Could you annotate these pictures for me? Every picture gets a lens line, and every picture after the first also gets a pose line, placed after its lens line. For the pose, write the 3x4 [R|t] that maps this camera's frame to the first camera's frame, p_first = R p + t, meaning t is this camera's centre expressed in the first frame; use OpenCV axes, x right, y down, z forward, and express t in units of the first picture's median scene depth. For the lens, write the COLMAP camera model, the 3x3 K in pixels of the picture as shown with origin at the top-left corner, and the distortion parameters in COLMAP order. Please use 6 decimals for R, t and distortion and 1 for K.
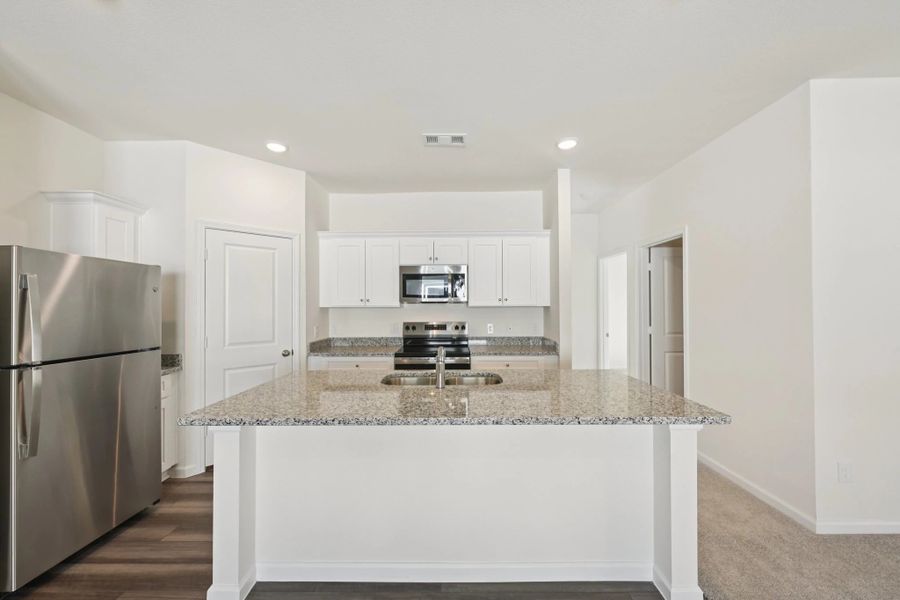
lens RADIAL K [[354.1, 0, 447.5], [0, 354.1, 302.5], [0, 0, 1]] dist [-0.000619, -0.000302]
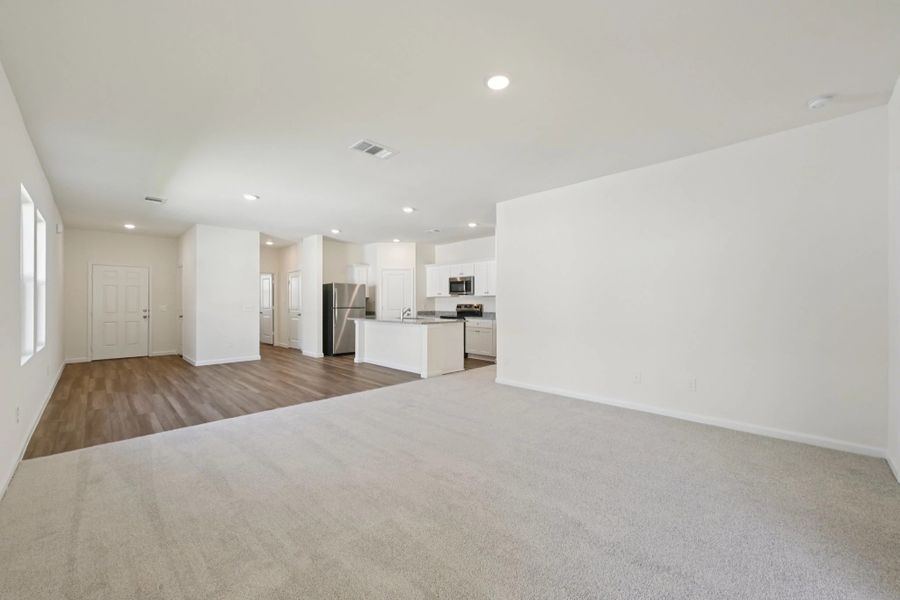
lens RADIAL K [[354.1, 0, 448.4], [0, 354.1, 297.9], [0, 0, 1]] dist [-0.000619, -0.000302]
pose [[0.716615, -0.004869, -0.697452, 1.420704], [0.003670, 0.999988, -0.003210, 0.027912], [0.697459, -0.000259, 0.716625, -0.597840]]
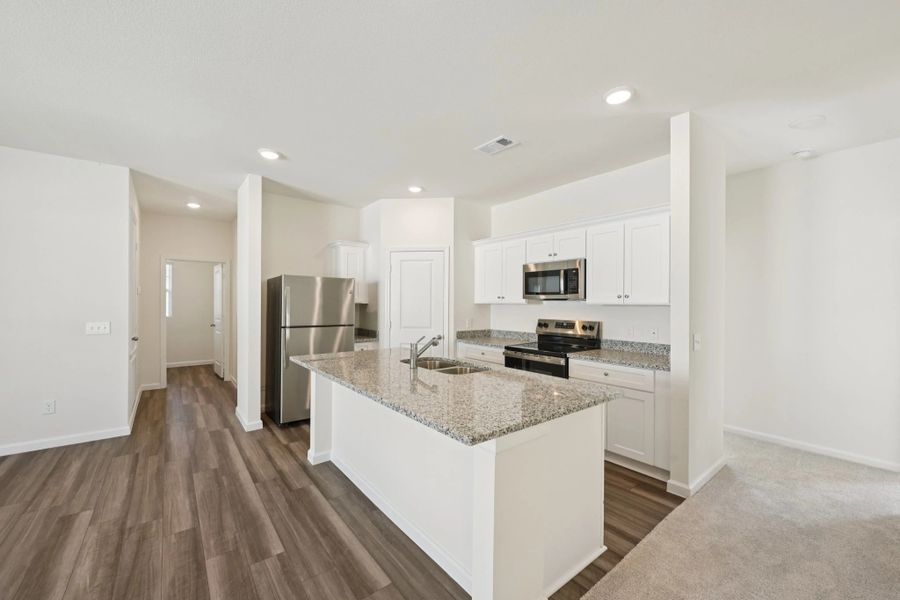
lens RADIAL K [[354.1, 0, 449.8], [0, 354.1, 300.3], [0, 0, 1]] dist [-0.000619, -0.000302]
pose [[0.633961, 0.003764, -0.773356, 0.546016], [-0.001788, 0.999993, 0.003401, -0.001511], [0.773363, -0.000773, 0.633963, 0.165192]]
